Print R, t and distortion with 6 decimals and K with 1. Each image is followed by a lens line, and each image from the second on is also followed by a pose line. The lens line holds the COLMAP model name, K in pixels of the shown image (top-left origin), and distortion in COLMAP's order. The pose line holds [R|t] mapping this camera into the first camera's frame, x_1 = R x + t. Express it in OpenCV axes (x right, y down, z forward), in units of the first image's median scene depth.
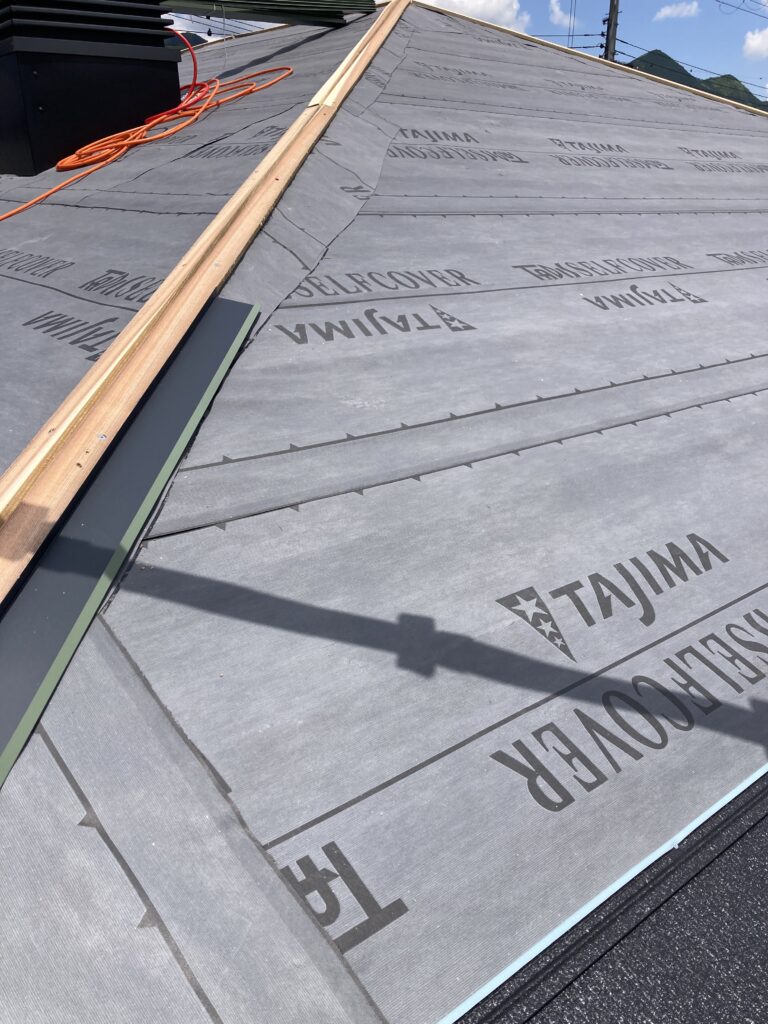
lens RADIAL K [[842.5, 0, 379.1], [0, 842.5, 512.4], [0, 0, 1]] dist [0.002075, 0.017676]
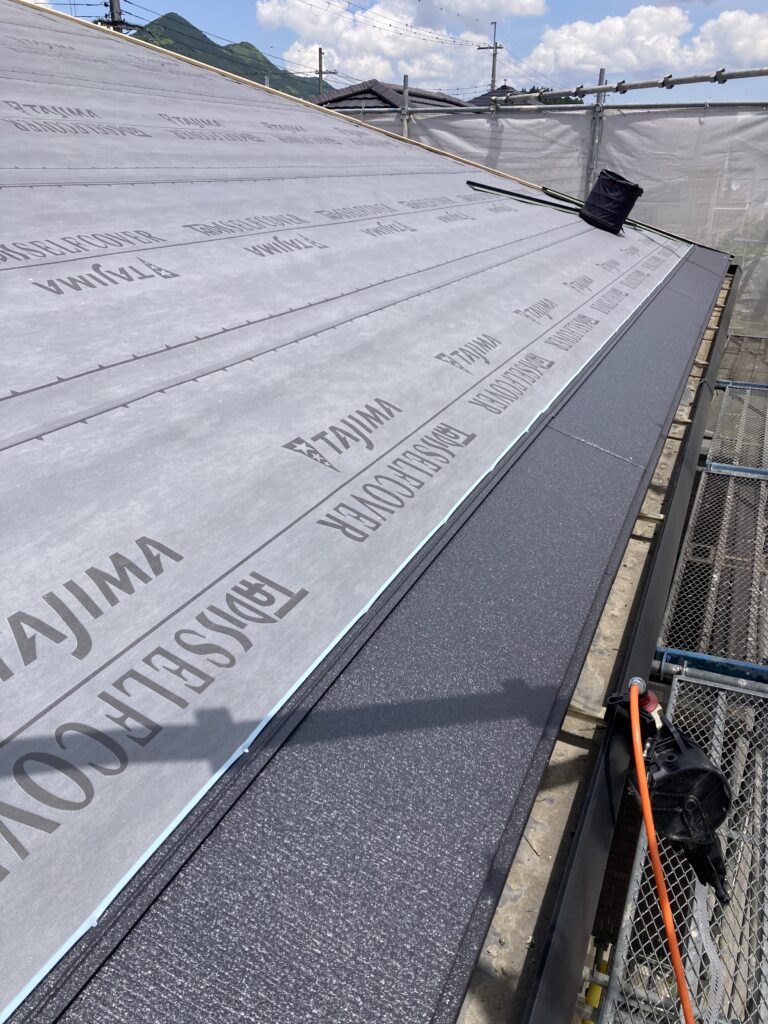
lens RADIAL K [[842.5, 0, 388.3], [0, 842.5, 511.8], [0, 0, 1]] dist [0.002075, 0.017676]
pose [[0.880742, -0.191627, 0.433097, 0.168896], [0.177237, 0.981397, 0.073800, -0.017784], [-0.439182, 0.011761, 0.898321, 0.038994]]
